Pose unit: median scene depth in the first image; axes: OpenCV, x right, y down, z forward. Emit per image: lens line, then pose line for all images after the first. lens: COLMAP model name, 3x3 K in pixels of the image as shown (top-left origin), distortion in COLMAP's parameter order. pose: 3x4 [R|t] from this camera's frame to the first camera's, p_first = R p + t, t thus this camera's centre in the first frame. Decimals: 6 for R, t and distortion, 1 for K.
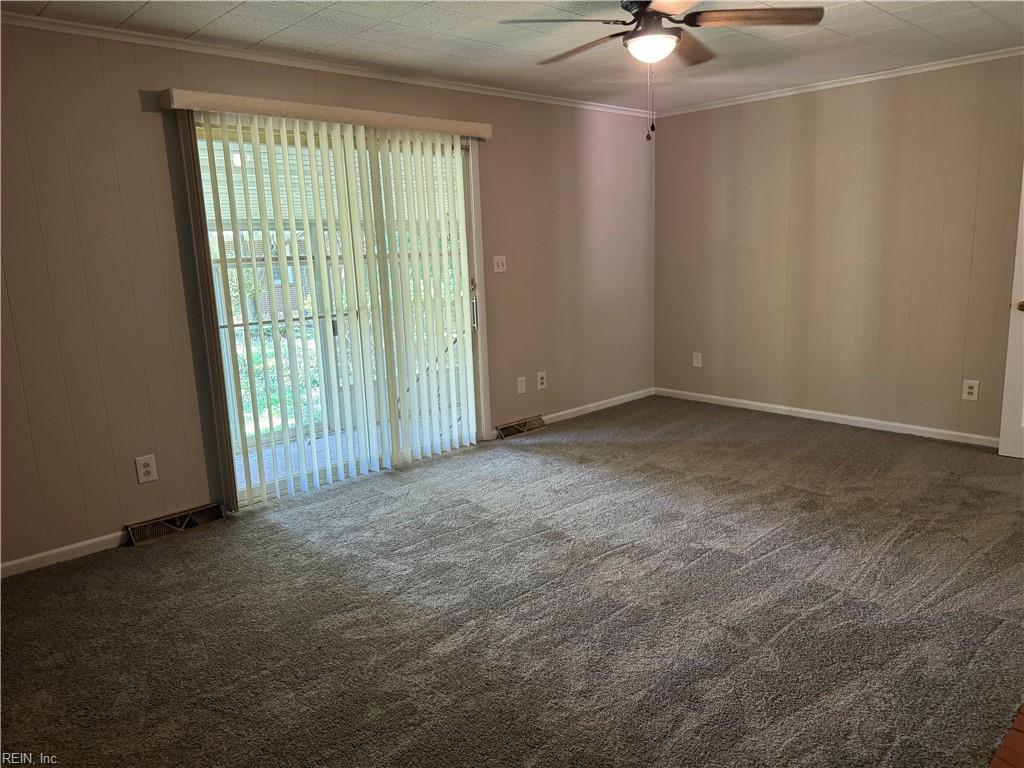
lens RADIAL K [[714.3, 0, 511.2], [0, 714.3, 379.6], [0, 0, 1]] dist [0.103094, -0.181168]
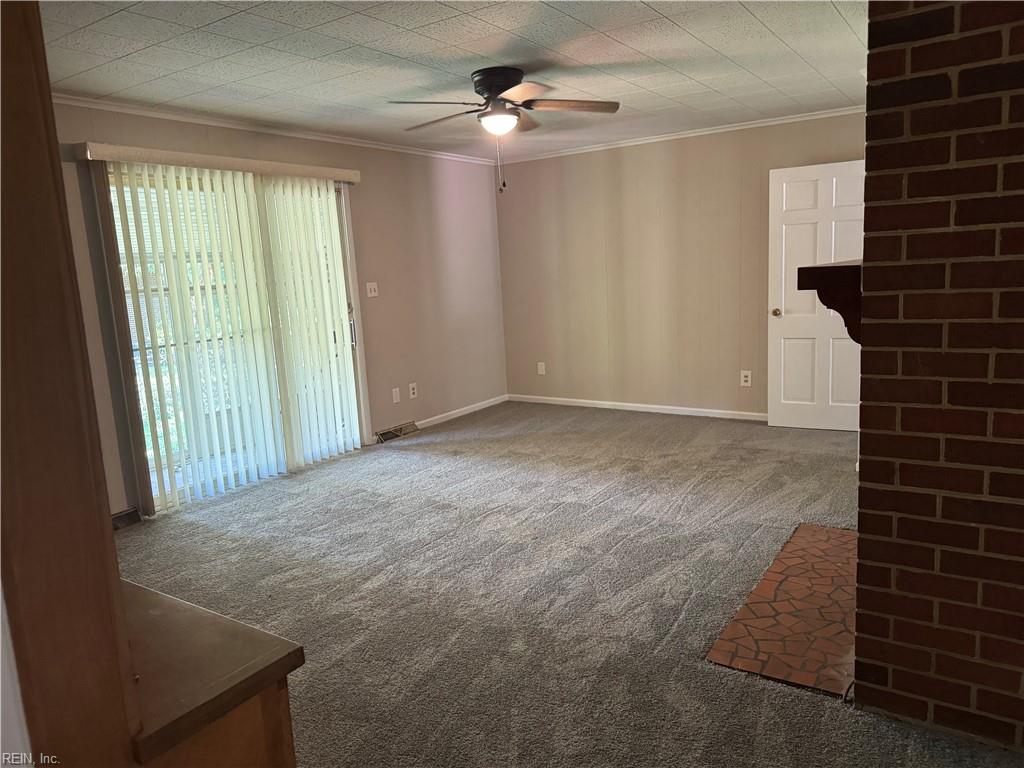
lens RADIAL K [[714.3, 0, 511.2], [0, 714.3, 379.6], [0, 0, 1]] dist [0.103094, -0.181168]
pose [[0.974513, -0.047955, 0.219147, -0.080042], [0.056543, 0.997852, -0.033081, 0.043976], [-0.217090, 0.044629, 0.975131, -0.223589]]
